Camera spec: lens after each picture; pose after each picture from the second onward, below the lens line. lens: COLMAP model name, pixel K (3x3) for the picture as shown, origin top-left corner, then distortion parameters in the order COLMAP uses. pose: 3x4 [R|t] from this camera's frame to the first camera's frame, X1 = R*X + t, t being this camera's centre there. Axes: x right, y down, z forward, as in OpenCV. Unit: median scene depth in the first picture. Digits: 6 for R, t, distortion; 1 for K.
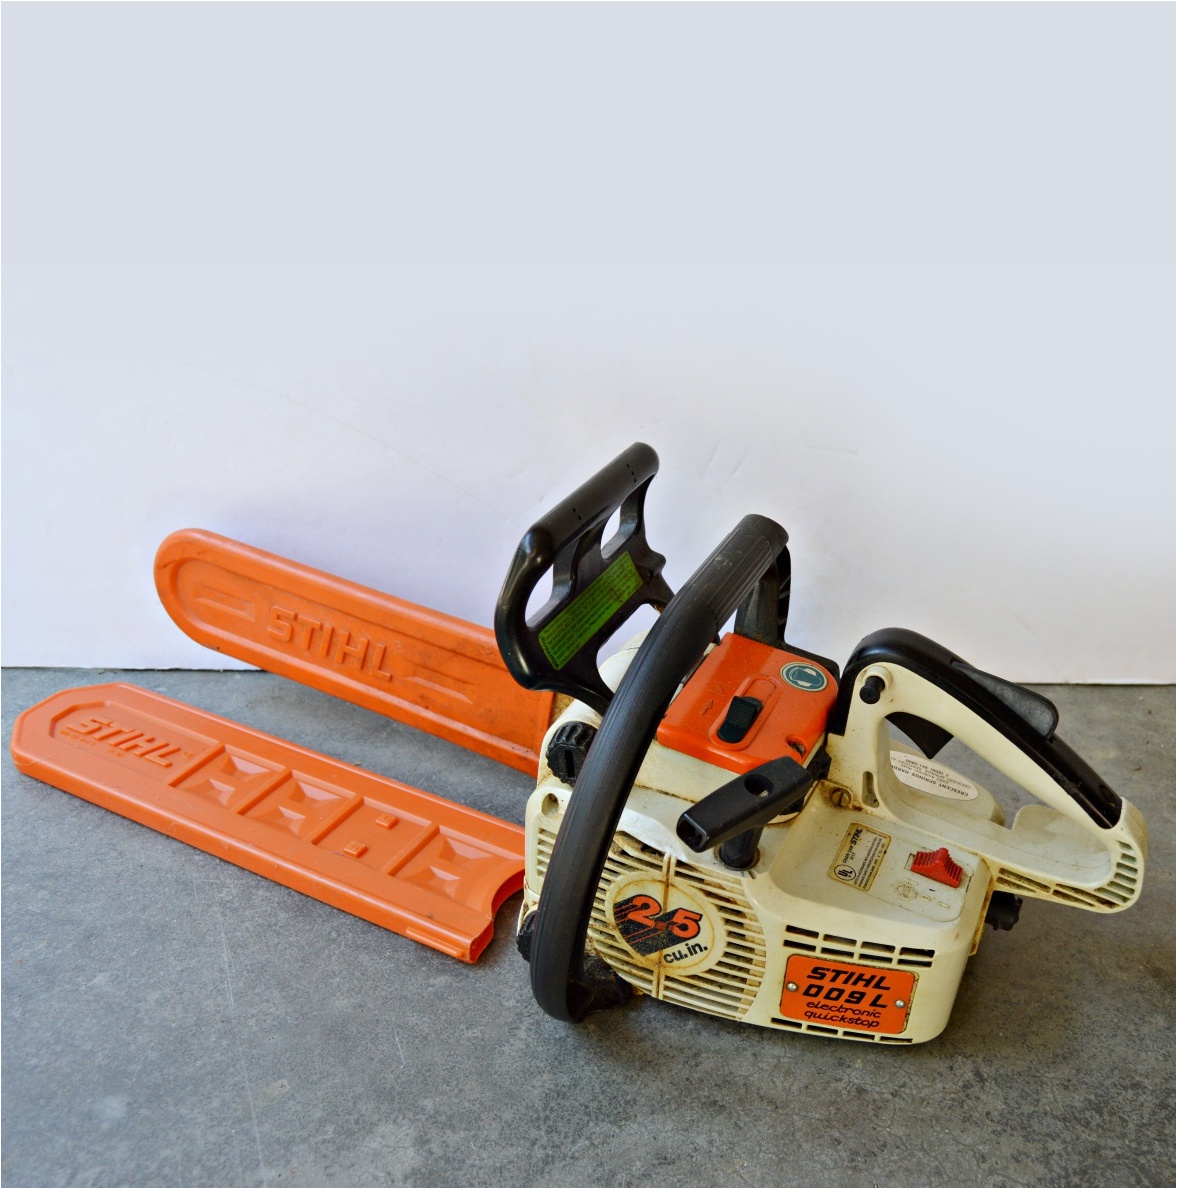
lens RADIAL K [[1445.0, 0, 588.5], [0, 1445.0, 594.0], [0, 0, 1]] dist [-0.121338, 0.006146]
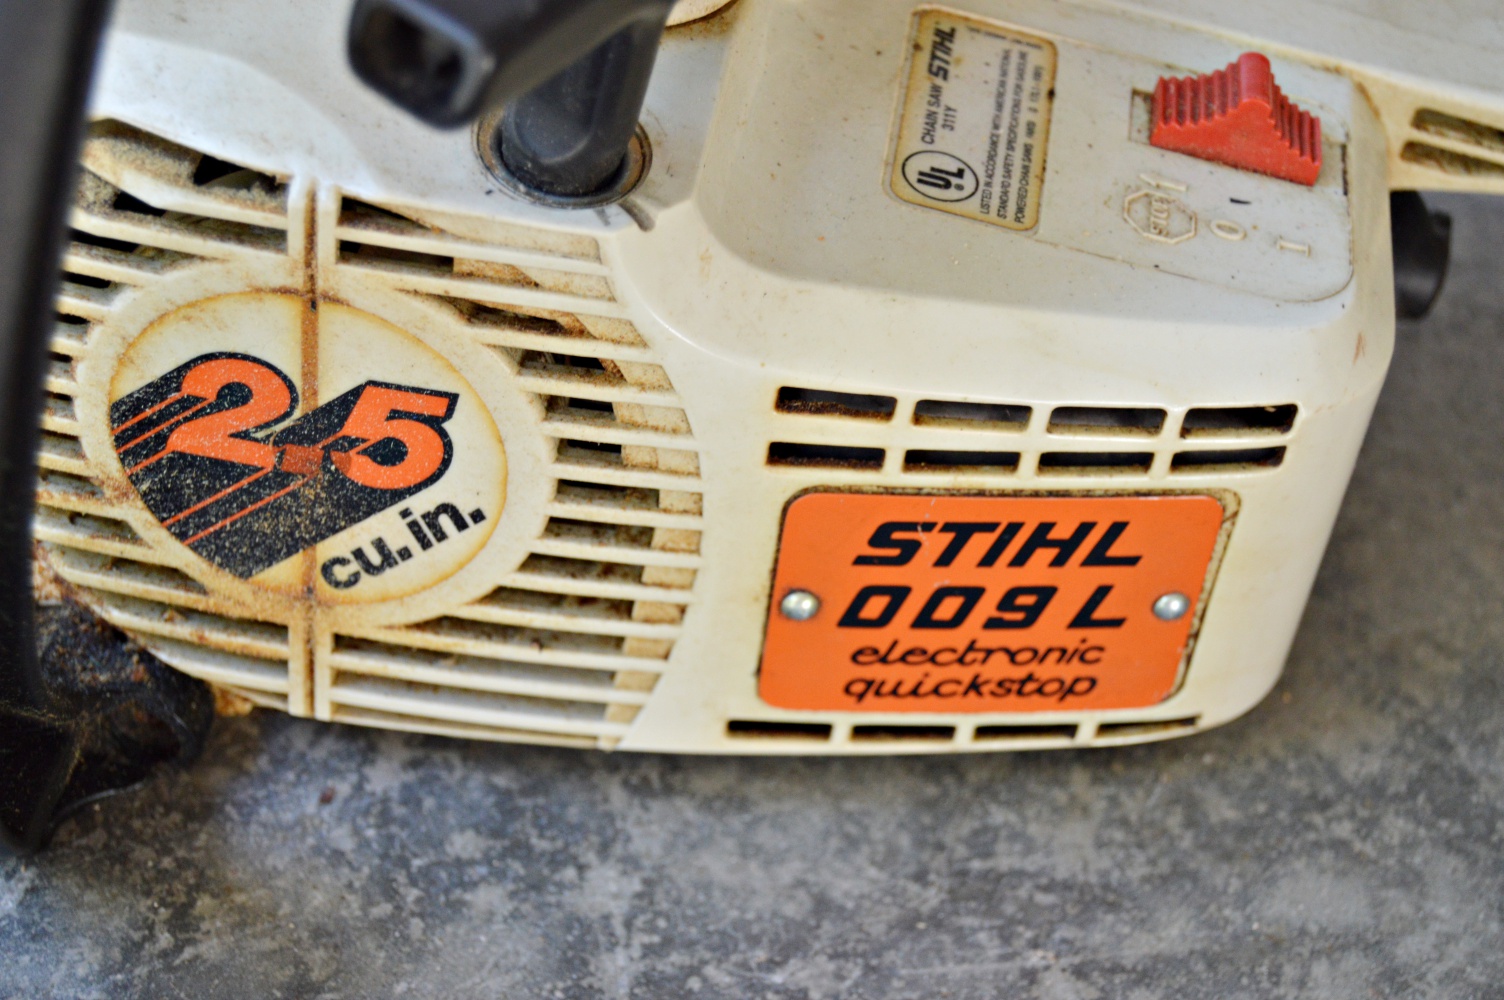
lens RADIAL K [[2936.8, 0, 752.0], [0, 2936.8, 500.0], [0, 0, 1]] dist [0.003872, -0.228108]
pose [[0.954744, -0.151885, 0.255723, -0.010681], [0.086823, 0.964656, 0.248799, 0.110383], [-0.284474, -0.215337, 0.934187, 0.466124]]
